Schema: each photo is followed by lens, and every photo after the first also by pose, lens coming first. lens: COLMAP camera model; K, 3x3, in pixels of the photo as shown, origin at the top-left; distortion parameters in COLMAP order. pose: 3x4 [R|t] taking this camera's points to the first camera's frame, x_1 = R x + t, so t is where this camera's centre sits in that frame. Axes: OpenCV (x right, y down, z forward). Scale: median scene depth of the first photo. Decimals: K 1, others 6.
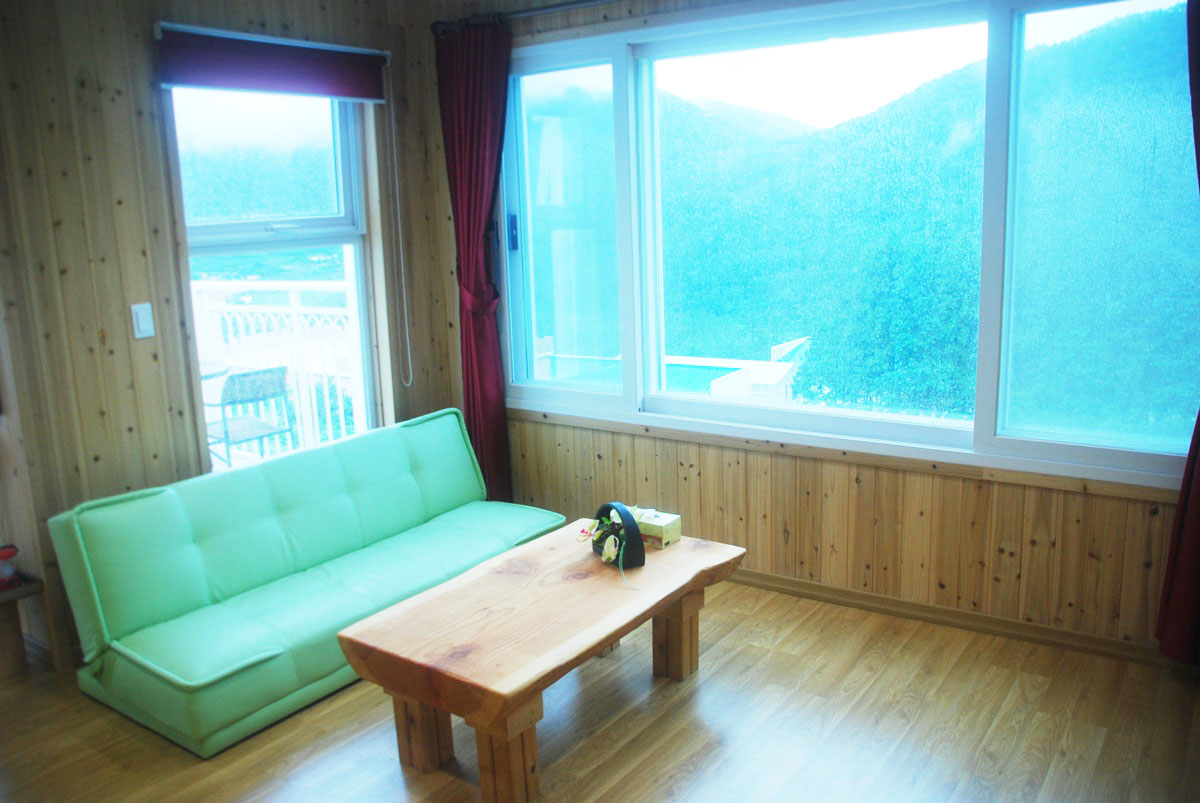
lens RADIAL K [[968.7, 0, 595.4], [0, 968.7, 406.0], [0, 0, 1]] dist [-0.166438, 0.174588]
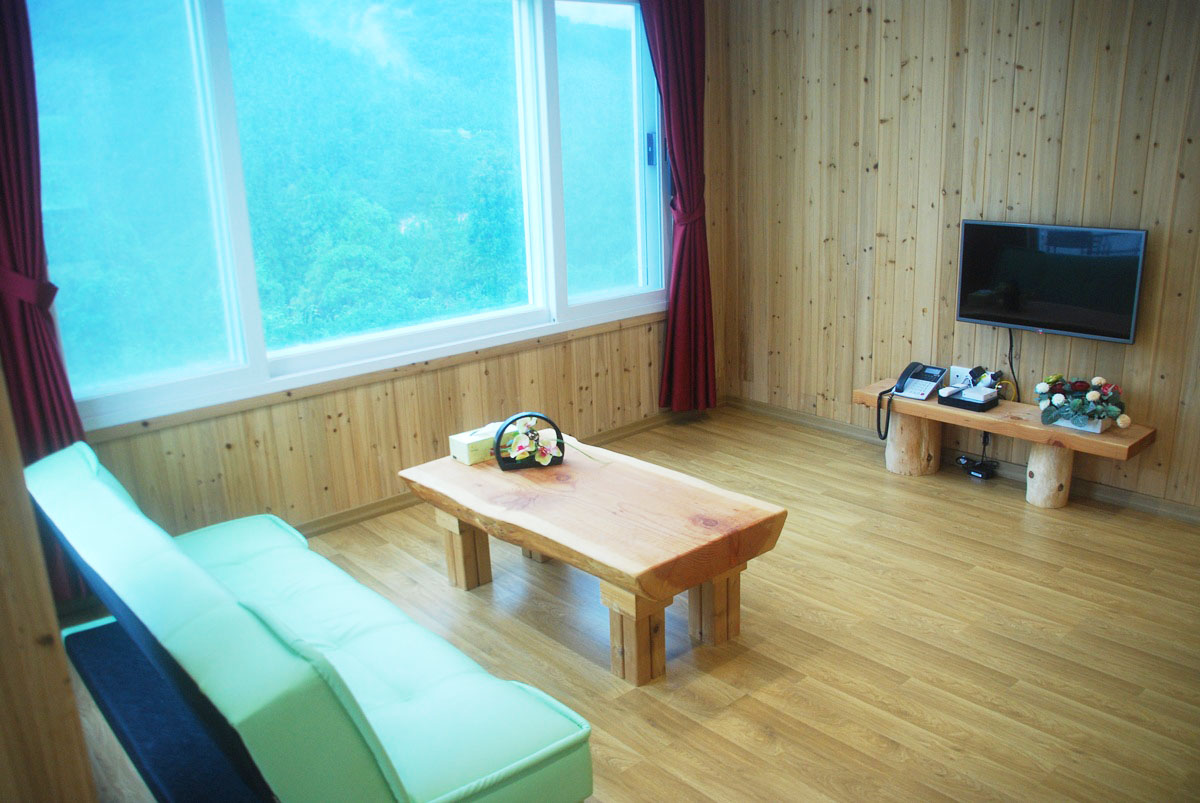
lens RADIAL K [[968.7, 0, 595.4], [0, 968.7, 406.0], [0, 0, 1]] dist [-0.166438, 0.174588]
pose [[0.240490, -0.246816, 0.938747, -0.860425], [0.227364, 0.954549, 0.192724, -0.085809], [-0.943647, 0.167089, 0.285677, 0.558795]]
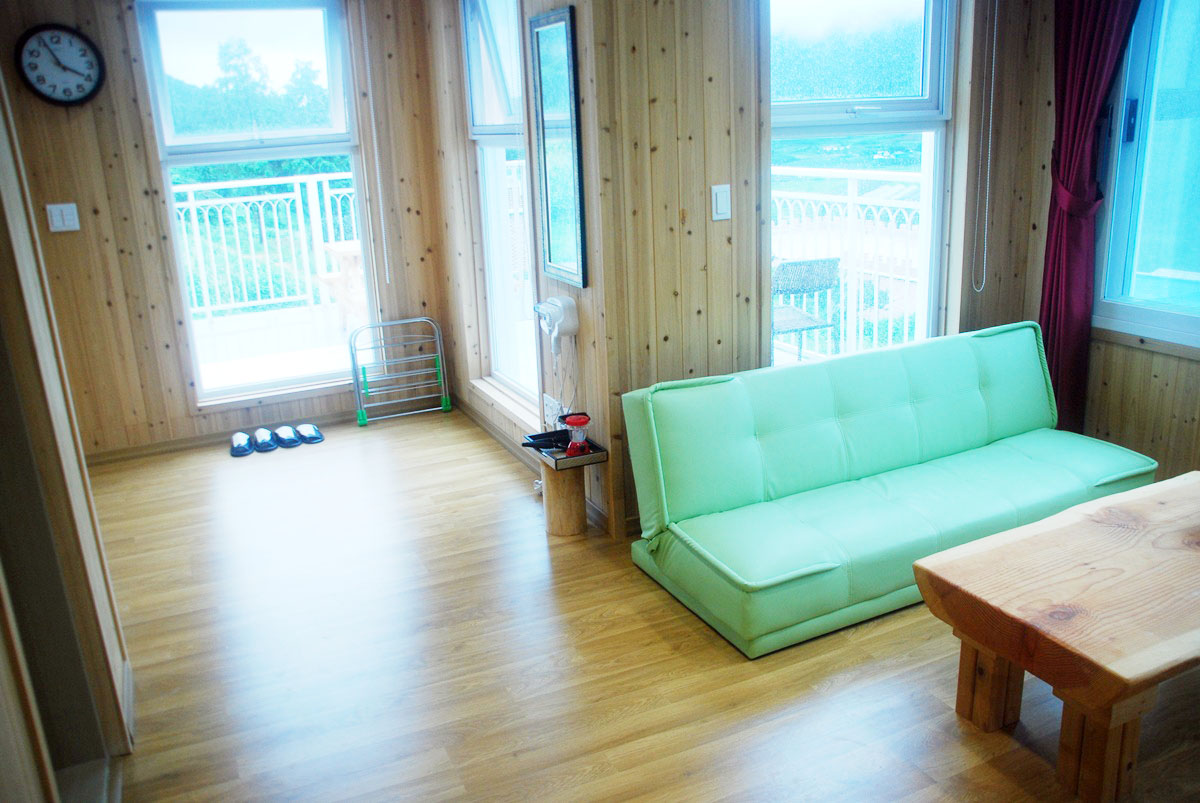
lens RADIAL K [[968.7, 0, 595.4], [0, 968.7, 406.0], [0, 0, 1]] dist [-0.166438, 0.174588]
pose [[0.871254, 0.135065, -0.471883, -0.097169], [-0.081996, 0.987935, 0.131379, -0.002172], [0.483934, -0.075772, 0.871818, 0.053912]]
